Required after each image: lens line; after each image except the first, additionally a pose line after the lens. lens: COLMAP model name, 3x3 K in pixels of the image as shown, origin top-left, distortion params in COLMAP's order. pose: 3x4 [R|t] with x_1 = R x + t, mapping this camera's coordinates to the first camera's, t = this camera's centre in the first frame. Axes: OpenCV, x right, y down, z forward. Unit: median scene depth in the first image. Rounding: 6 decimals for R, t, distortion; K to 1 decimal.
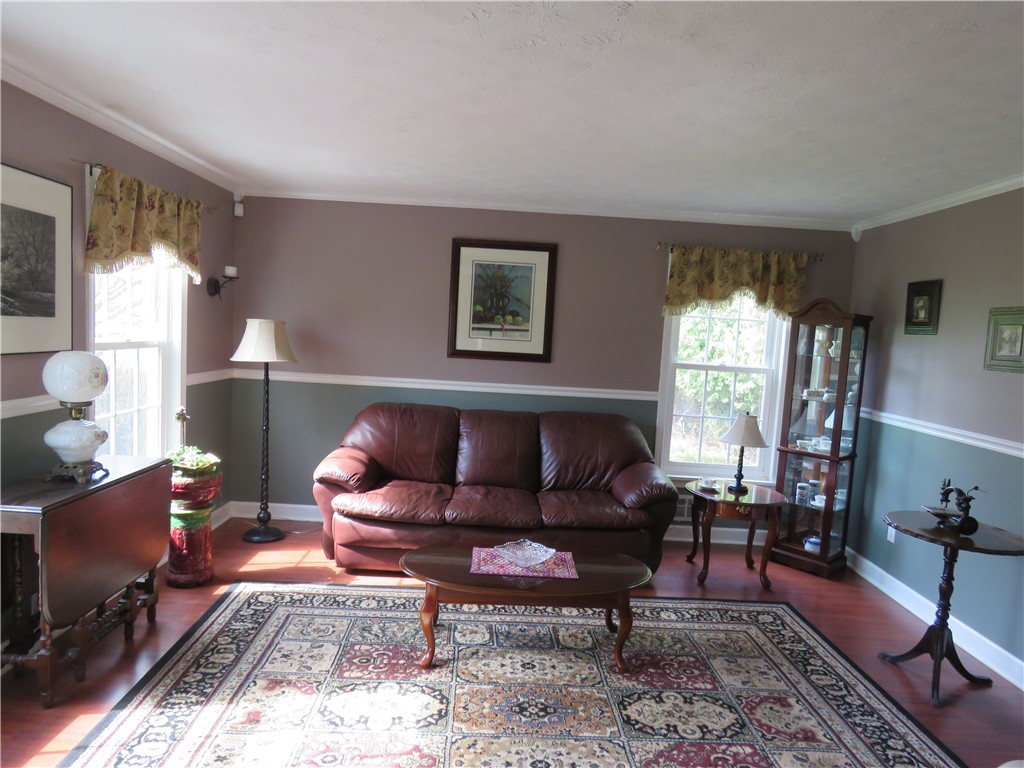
lens RADIAL K [[653.5, 0, 511.6], [0, 653.5, 385.8], [0, 0, 1]] dist [-0.001112, -0.002740]
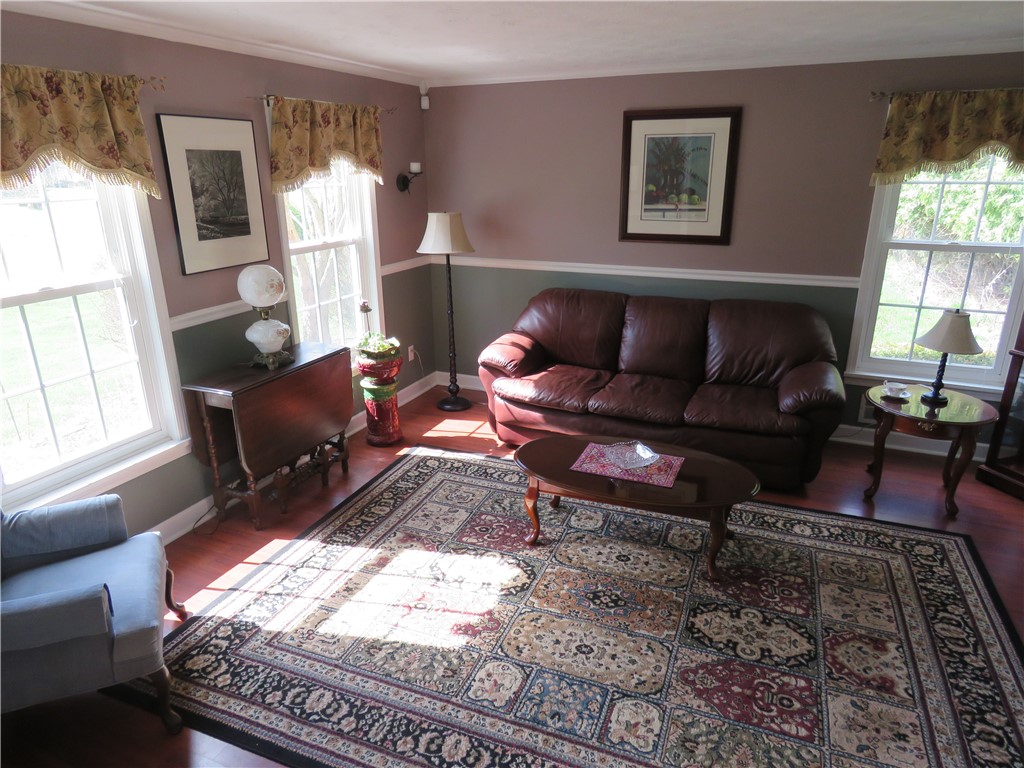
lens RADIAL K [[653.5, 0, 510.7], [0, 653.5, 385.7], [0, 0, 1]] dist [-0.001112, -0.002740]
pose [[0.911406, 0.069996, -0.405511, 0.215752], [0.023328, 0.975055, 0.220736, -0.068224], [0.410846, -0.210640, 0.887038, 0.029706]]
